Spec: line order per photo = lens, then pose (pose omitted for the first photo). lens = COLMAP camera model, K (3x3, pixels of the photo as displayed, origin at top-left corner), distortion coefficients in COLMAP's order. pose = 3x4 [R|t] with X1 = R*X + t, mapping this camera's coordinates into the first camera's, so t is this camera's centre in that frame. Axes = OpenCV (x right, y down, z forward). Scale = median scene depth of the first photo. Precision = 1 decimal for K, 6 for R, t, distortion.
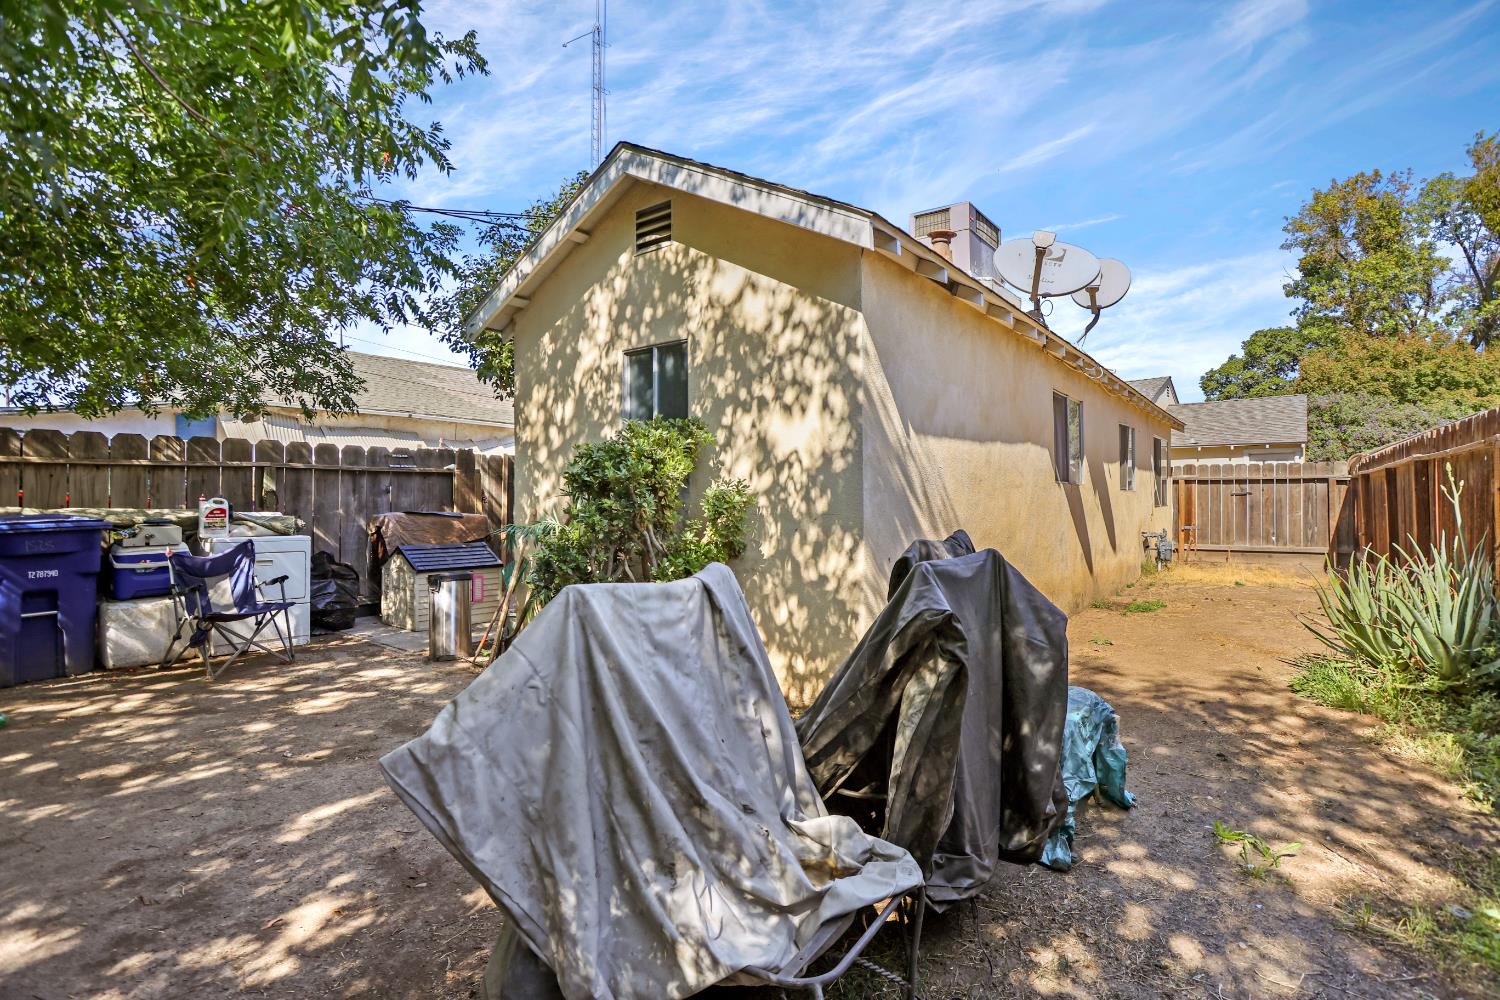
lens RADIAL K [[718.1, 0, 775.2], [0, 718.1, 508.6], [0, 0, 1]] dist [-0.020516, 0.000224]
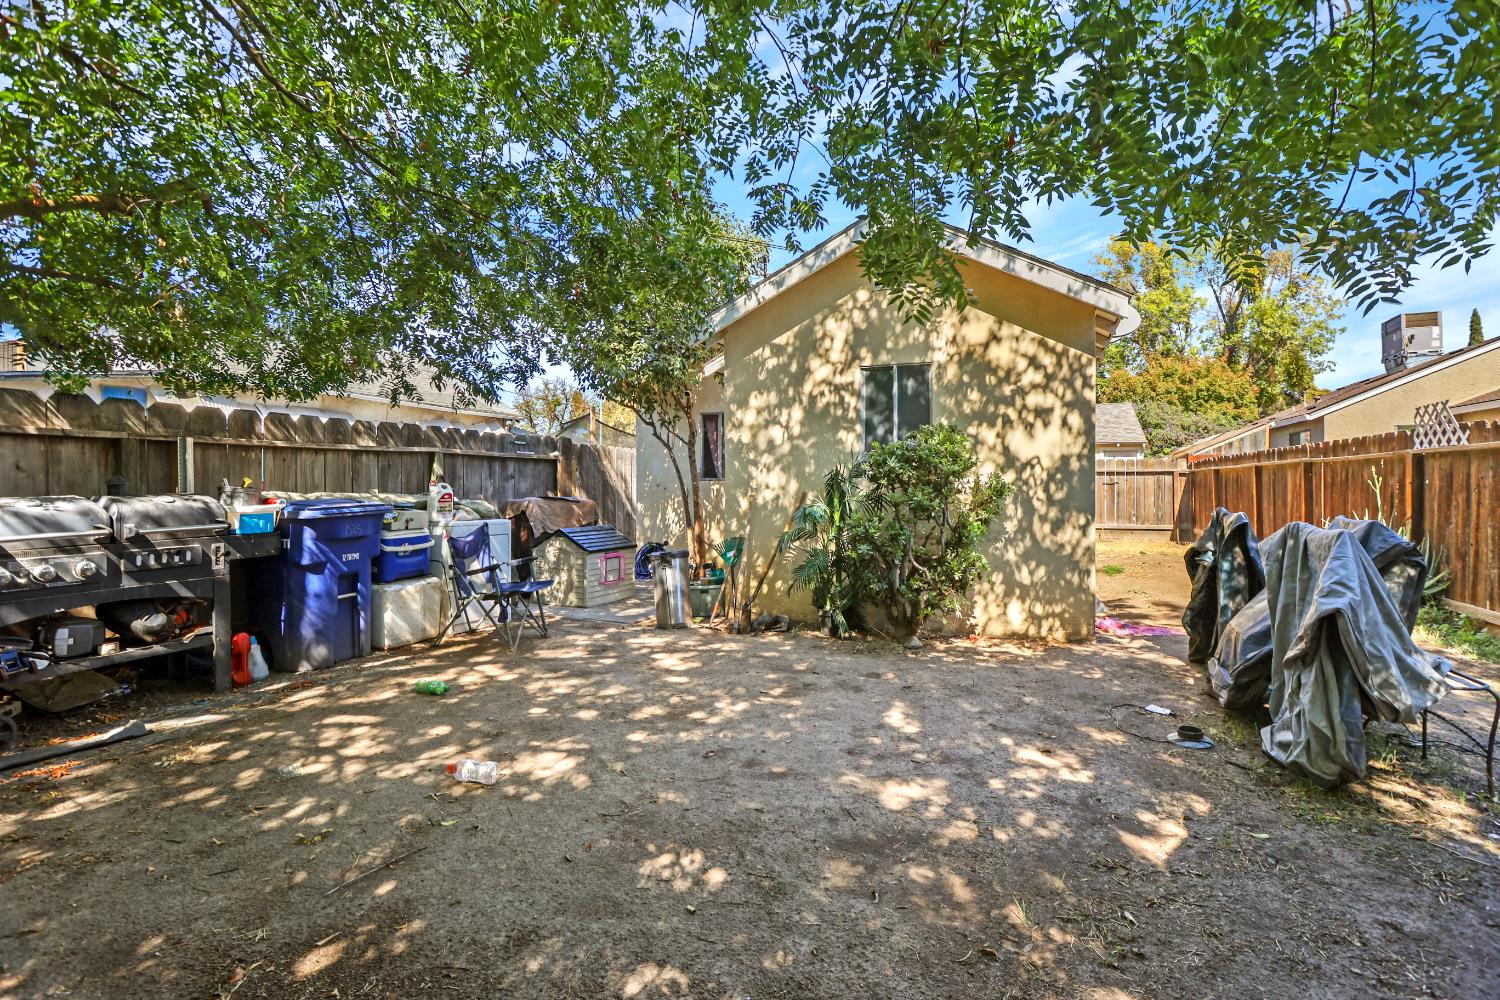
lens RADIAL K [[731.9, 0, 764.8], [0, 731.9, 478.8], [0, 0, 1]] dist [-0.061223, 0.026882]
pose [[0.965340, 0.010018, 0.260802, -0.732568], [-0.005562, 0.999826, -0.017816, -0.007383], [-0.260935, 0.015748, 0.965228, -0.185960]]
